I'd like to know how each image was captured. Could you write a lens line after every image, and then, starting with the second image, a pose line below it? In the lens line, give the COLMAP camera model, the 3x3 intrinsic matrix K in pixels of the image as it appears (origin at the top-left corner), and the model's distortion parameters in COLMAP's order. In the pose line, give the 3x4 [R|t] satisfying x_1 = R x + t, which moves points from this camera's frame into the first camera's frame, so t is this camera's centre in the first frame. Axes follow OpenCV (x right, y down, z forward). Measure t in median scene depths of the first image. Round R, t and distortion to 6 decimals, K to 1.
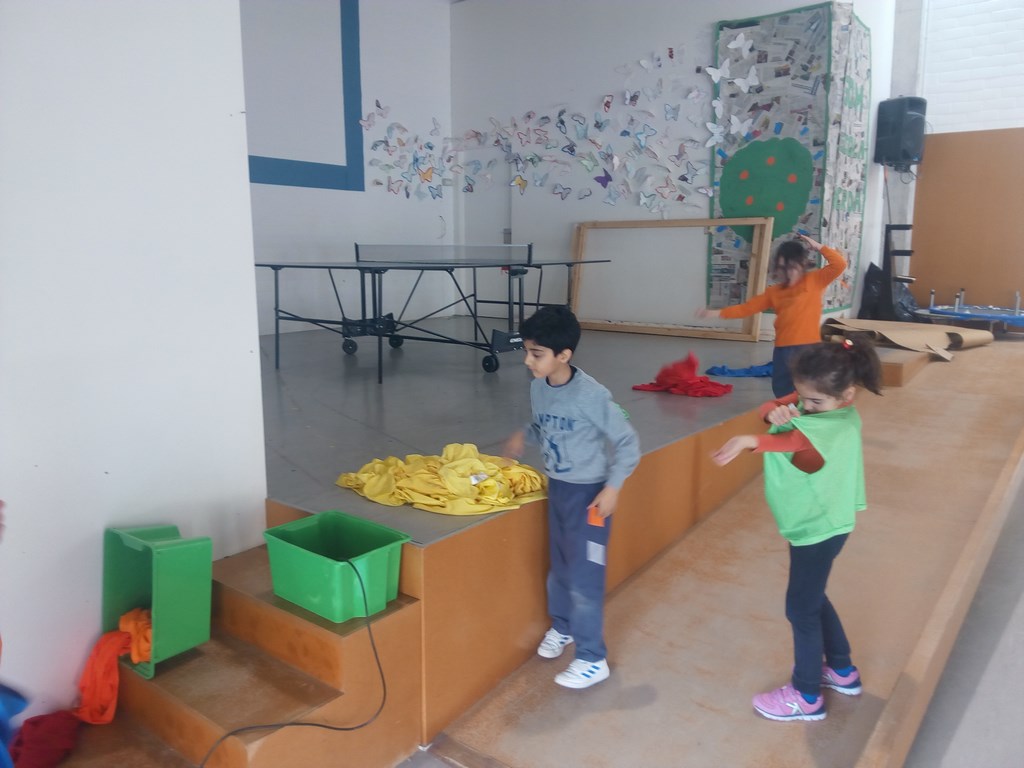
lens RADIAL K [[796.8, 0, 512.0], [0, 796.8, 371.1], [0, 0, 1]] dist [0.076033, -0.125508]
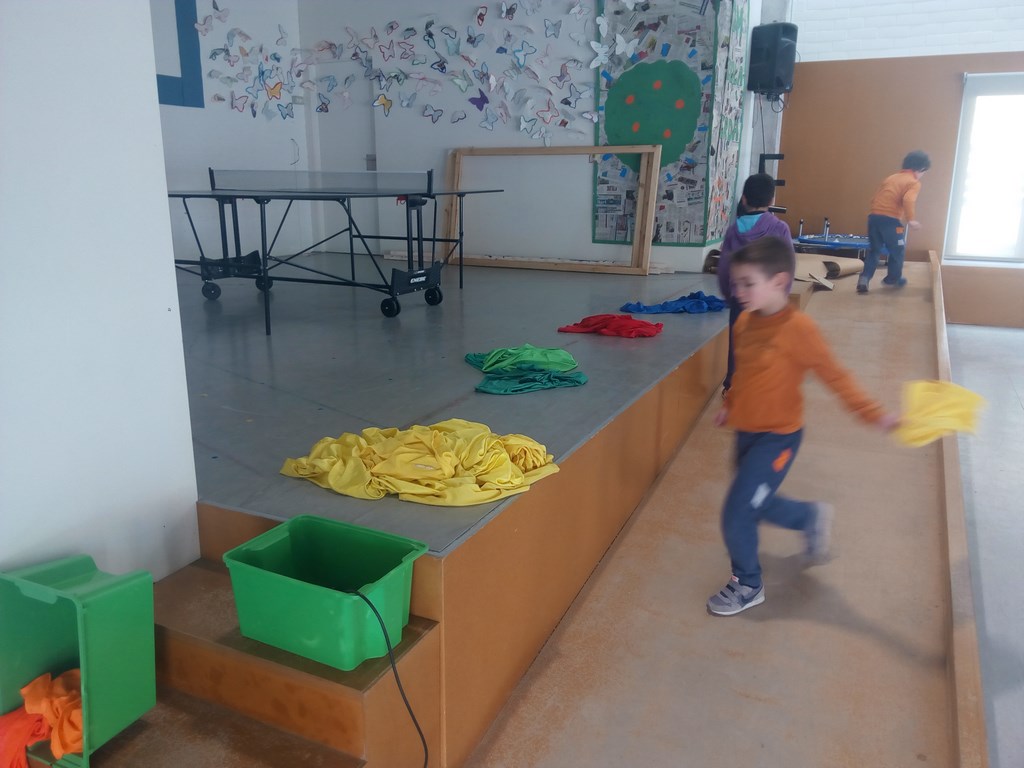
lens RADIAL K [[796.8, 0, 517.2], [0, 796.8, 373.3], [0, 0, 1]] dist [0.076033, -0.125508]
pose [[0.976608, -0.047652, 0.209680, -0.066347], [0.029763, 0.995706, 0.087660, -0.008189], [-0.212956, -0.079368, 0.973833, 0.081419]]
